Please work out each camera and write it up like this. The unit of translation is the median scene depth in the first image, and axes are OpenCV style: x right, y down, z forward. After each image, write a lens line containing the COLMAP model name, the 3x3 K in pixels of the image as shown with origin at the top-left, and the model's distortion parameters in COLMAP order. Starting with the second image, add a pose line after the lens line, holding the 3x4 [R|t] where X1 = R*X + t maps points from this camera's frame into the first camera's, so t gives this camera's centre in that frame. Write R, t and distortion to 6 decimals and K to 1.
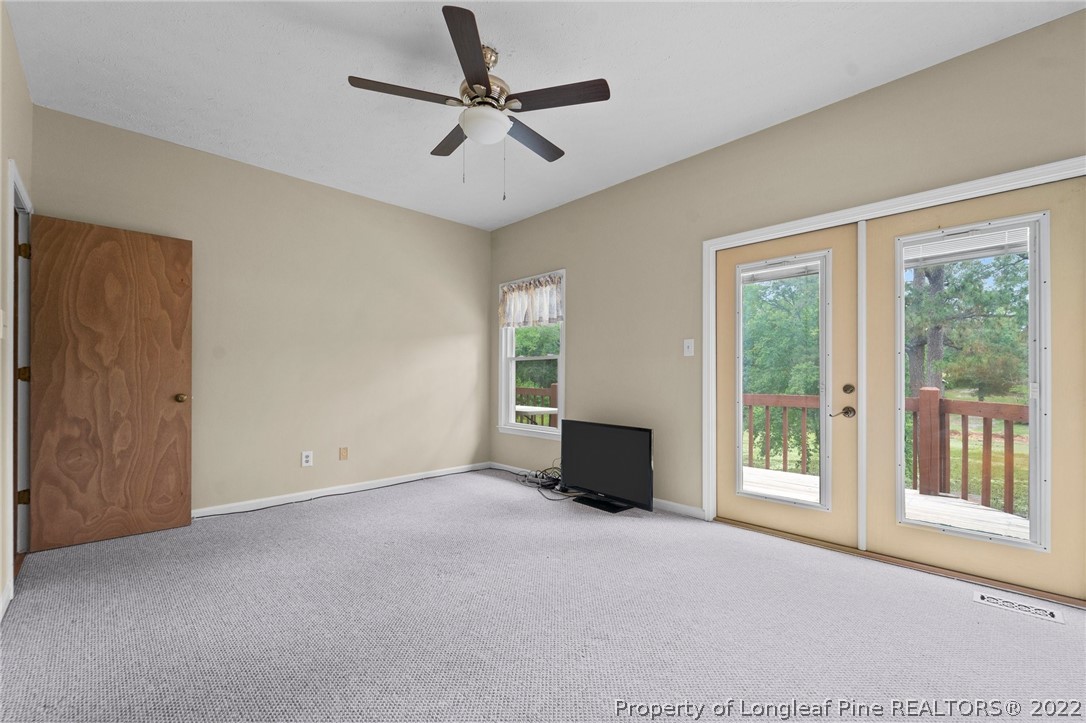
lens RADIAL K [[442.7, 0, 548.4], [0, 442.7, 371.5], [0, 0, 1]] dist [-0.000671, -0.000713]
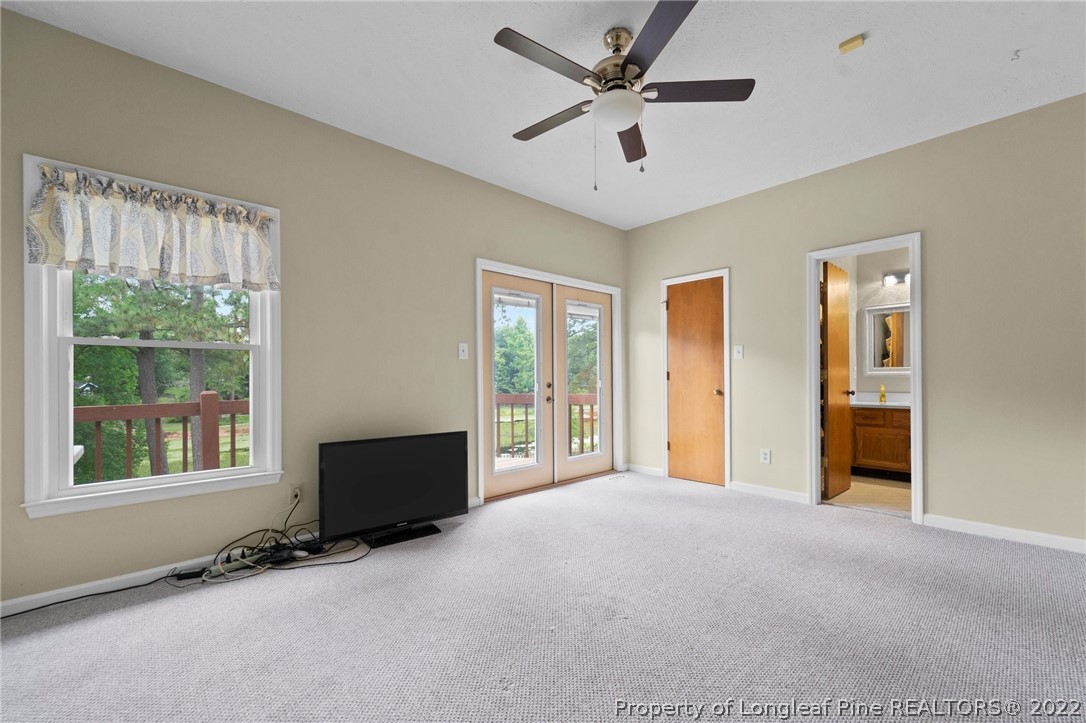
lens RADIAL K [[442.7, 0, 548.0], [0, 442.7, 371.4], [0, 0, 1]] dist [-0.000671, -0.000713]
pose [[0.037327, 0.013891, 0.999207, -0.721283], [-0.005545, 0.999891, -0.013694, 0.007997], [-0.999288, -0.005029, 0.037400, 0.737737]]
